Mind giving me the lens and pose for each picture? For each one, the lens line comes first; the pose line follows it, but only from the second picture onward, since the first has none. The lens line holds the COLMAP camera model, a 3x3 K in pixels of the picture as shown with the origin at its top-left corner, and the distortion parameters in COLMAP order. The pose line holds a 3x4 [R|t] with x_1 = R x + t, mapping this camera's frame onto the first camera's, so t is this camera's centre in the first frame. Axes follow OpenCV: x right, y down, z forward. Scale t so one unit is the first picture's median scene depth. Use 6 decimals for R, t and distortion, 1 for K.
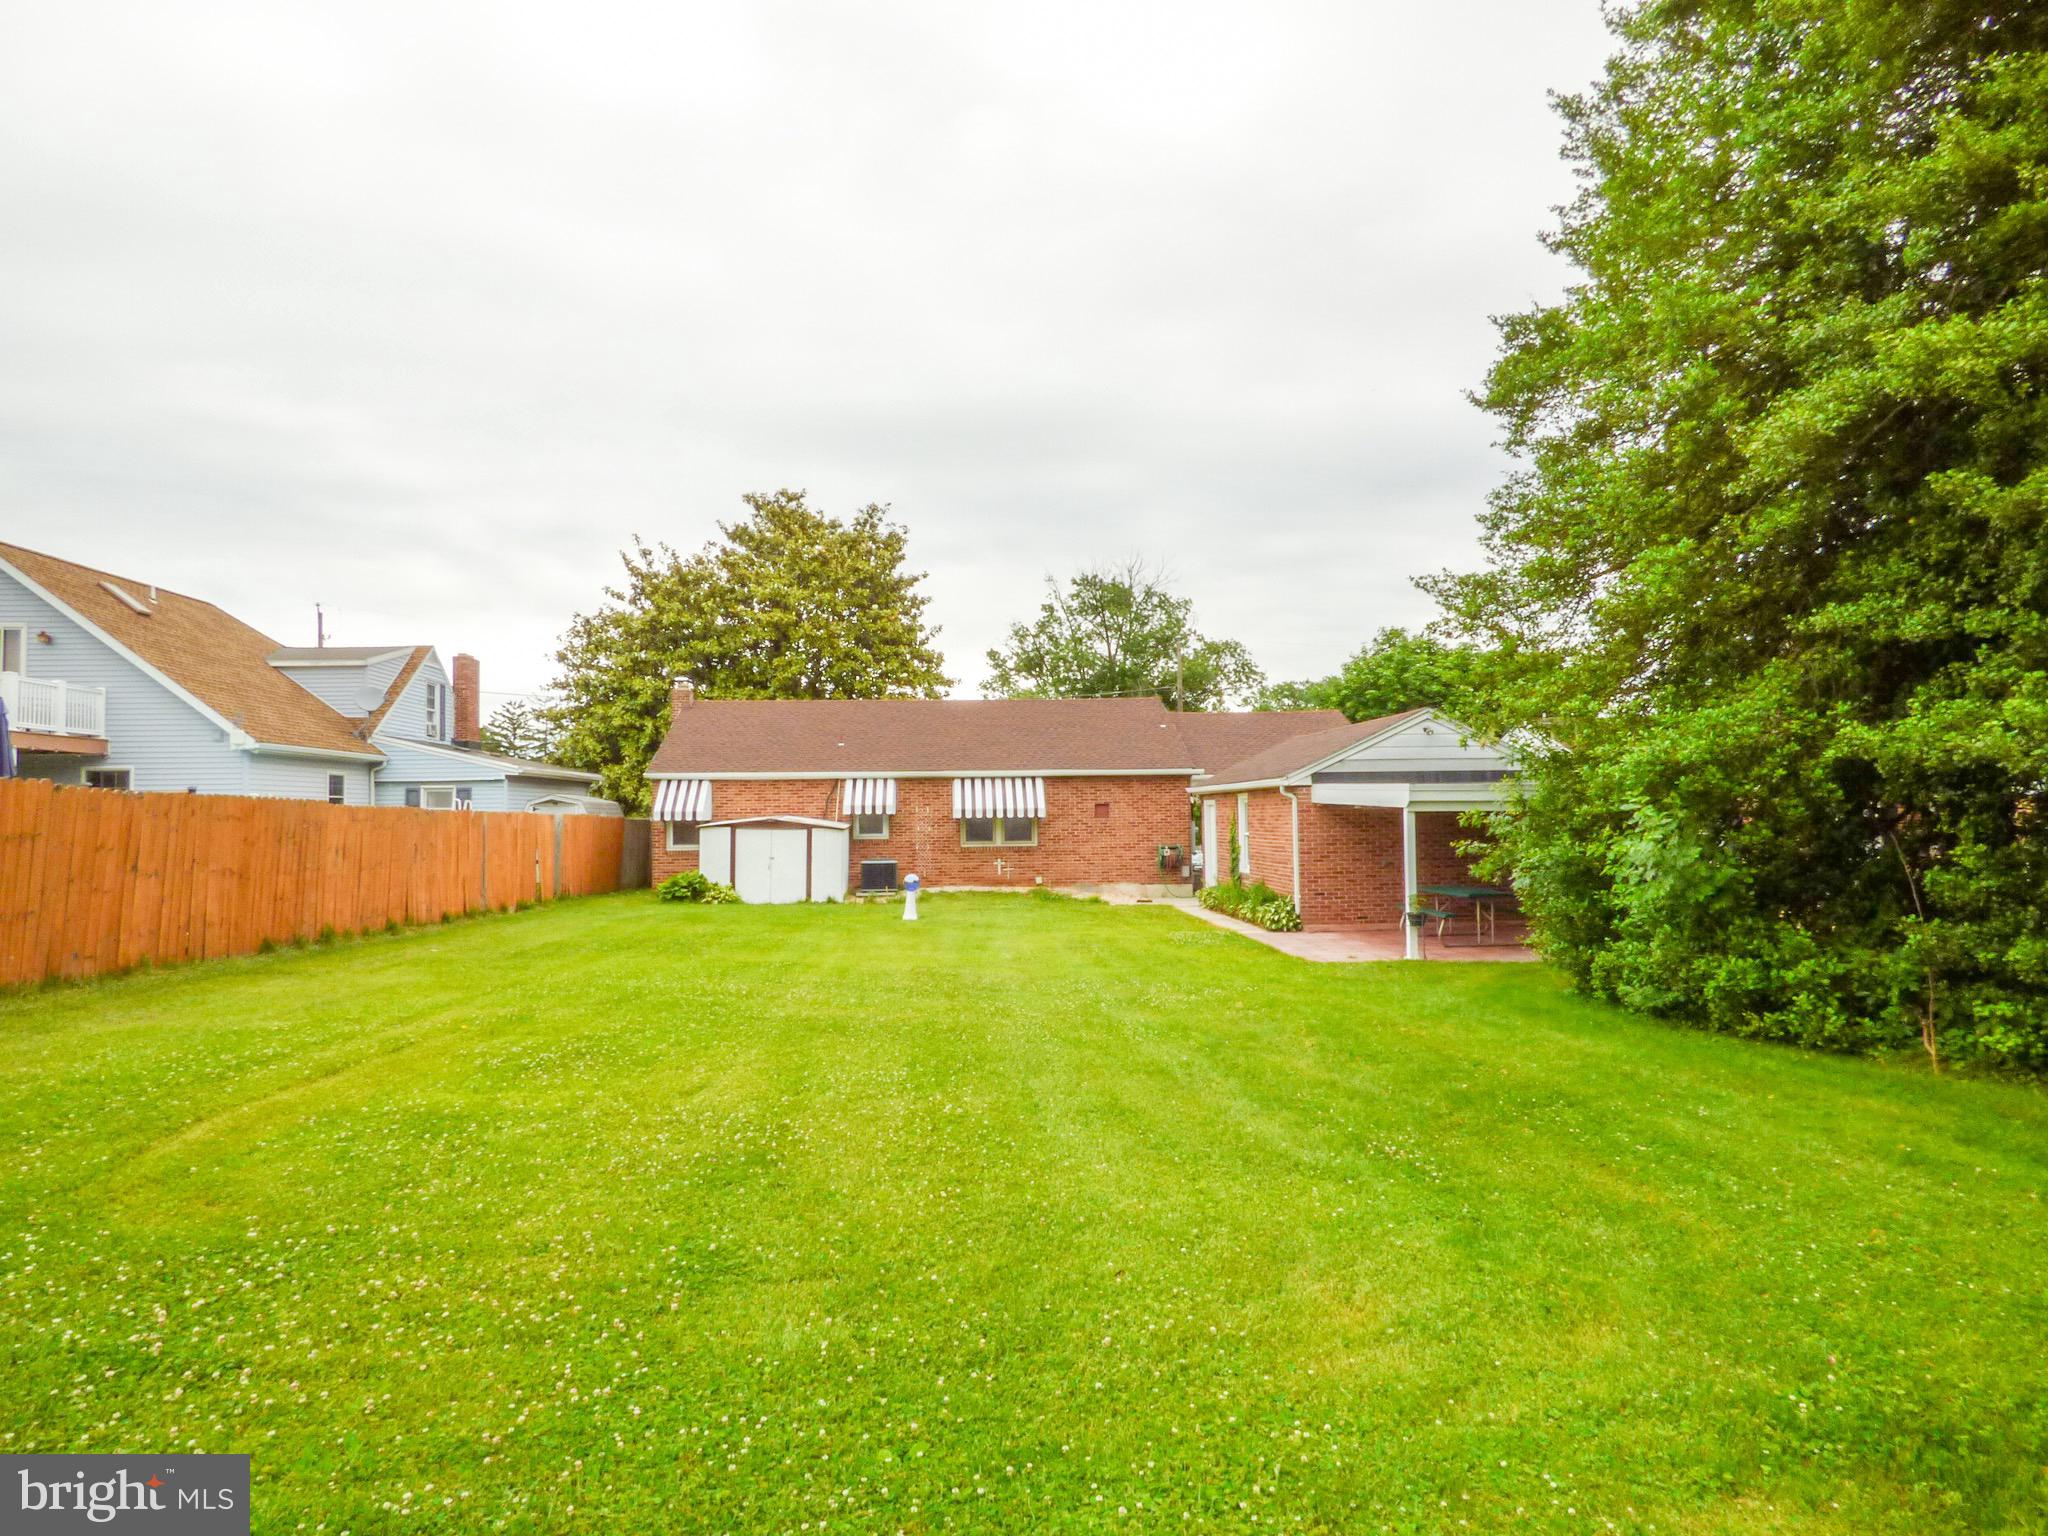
lens RADIAL K [[1232.1, 0, 1026.1], [0, 1232.1, 768.8], [0, 0, 1]] dist [-0.019242, 0.005340]
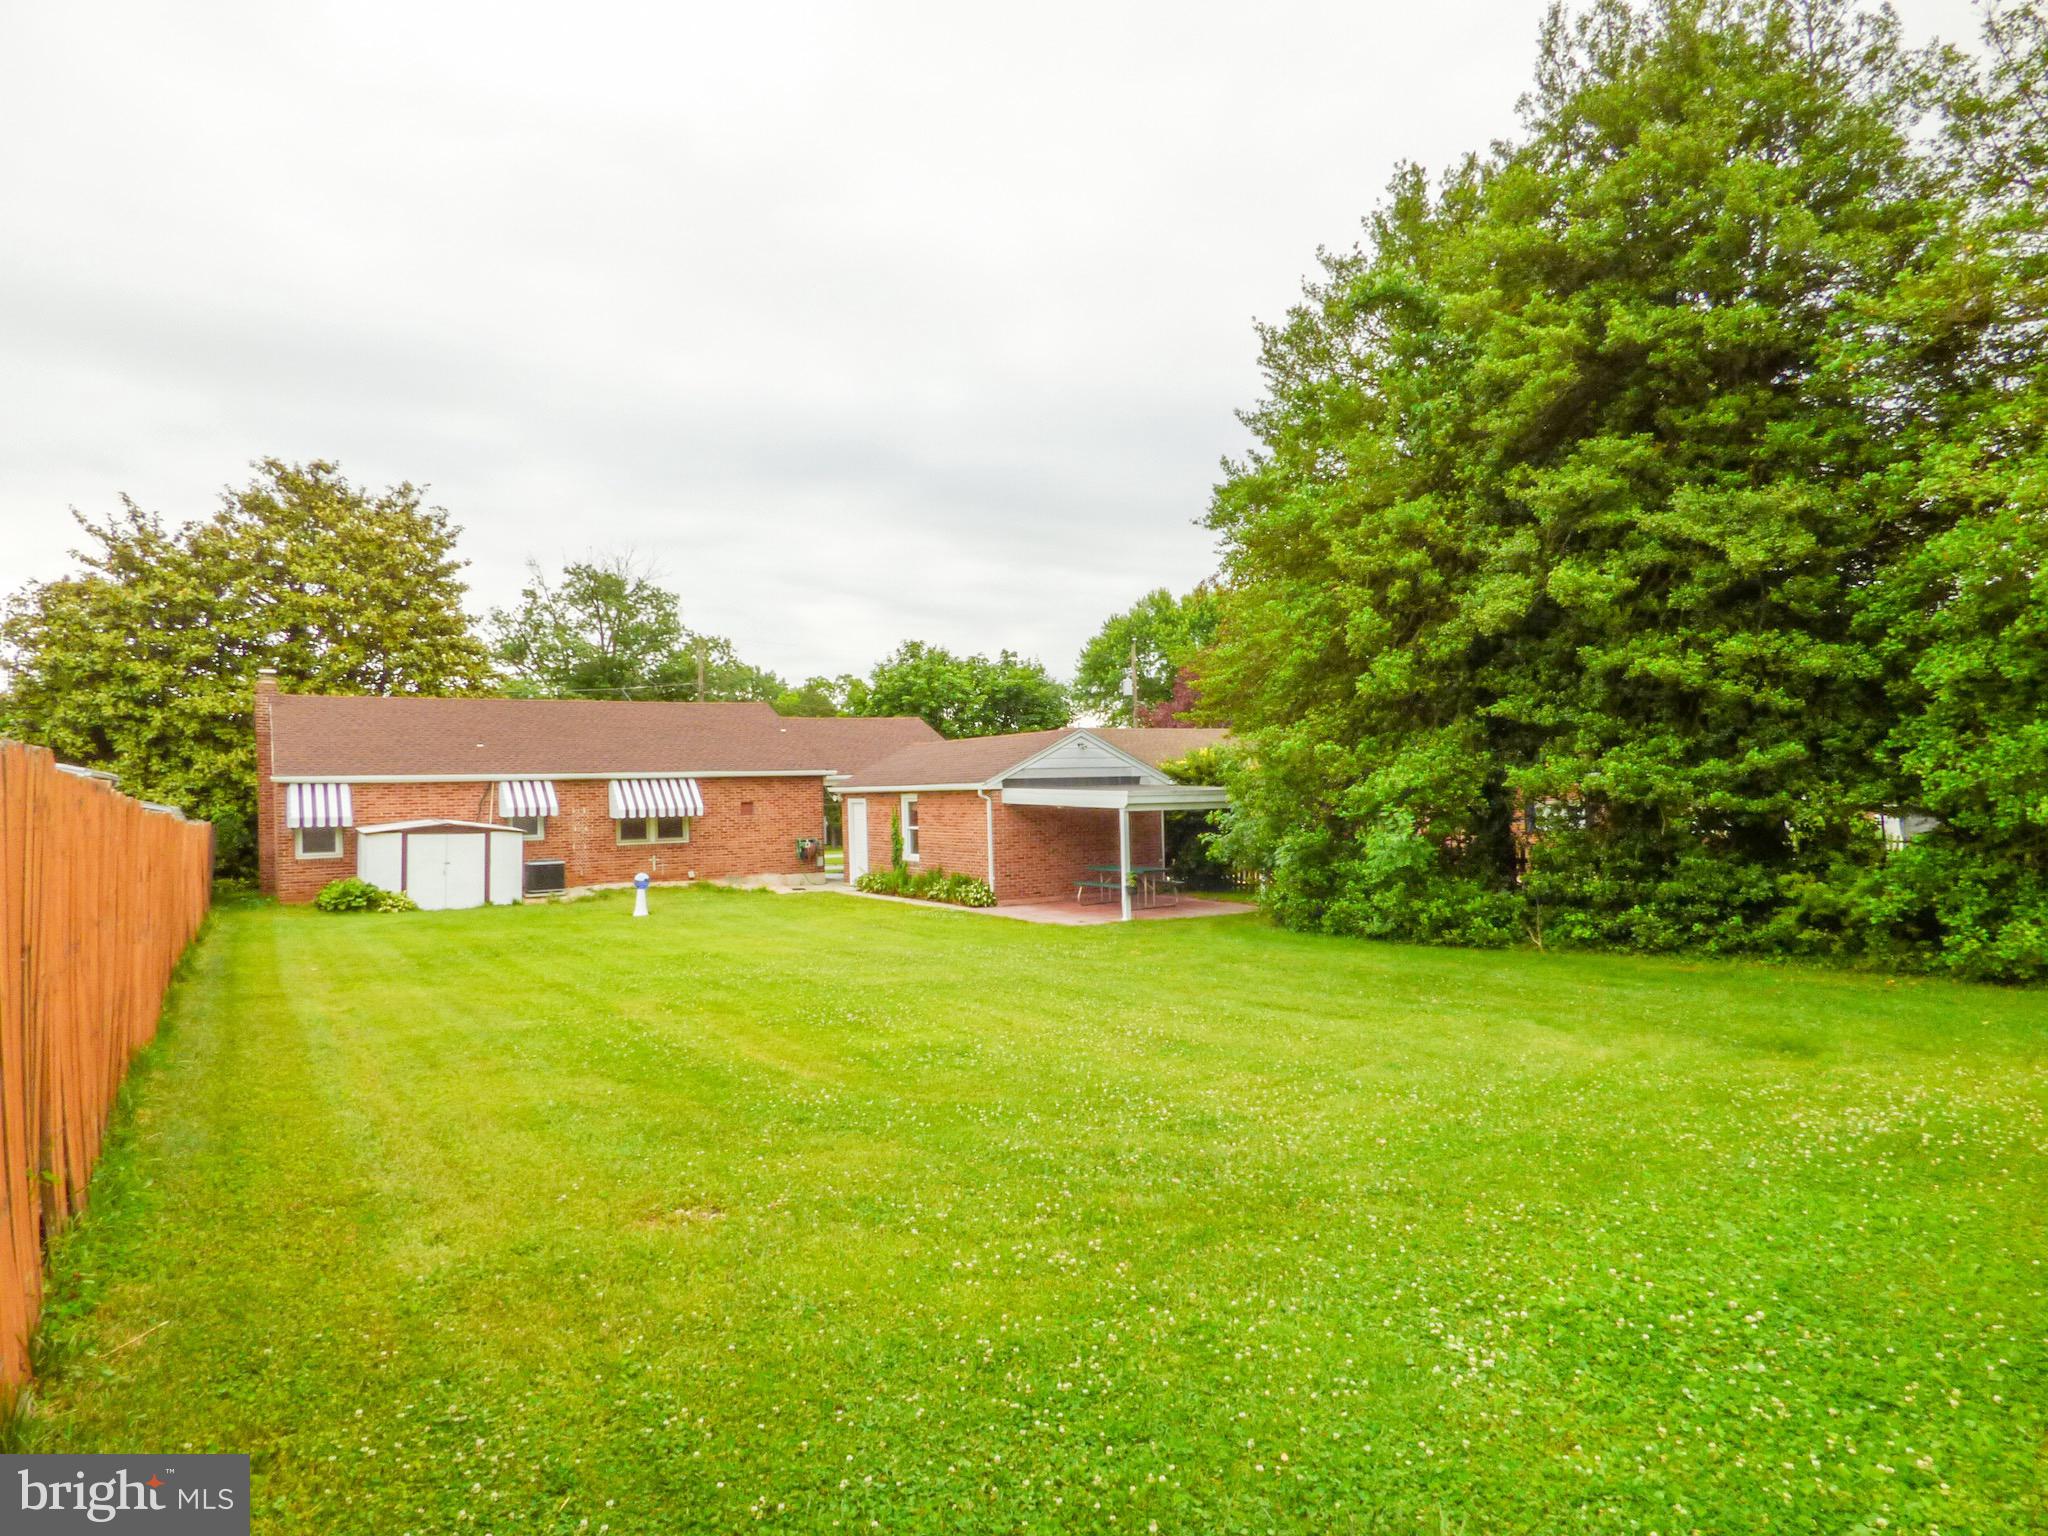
lens RADIAL K [[1232.1, 0, 1028.5], [0, 1232.1, 760.1], [0, 0, 1]] dist [-0.019242, 0.005340]
pose [[0.878588, 0.002969, 0.477571, -0.244009], [-0.005348, 0.999979, 0.003620, -0.014628], [-0.477550, -0.005735, 0.878586, -0.079366]]
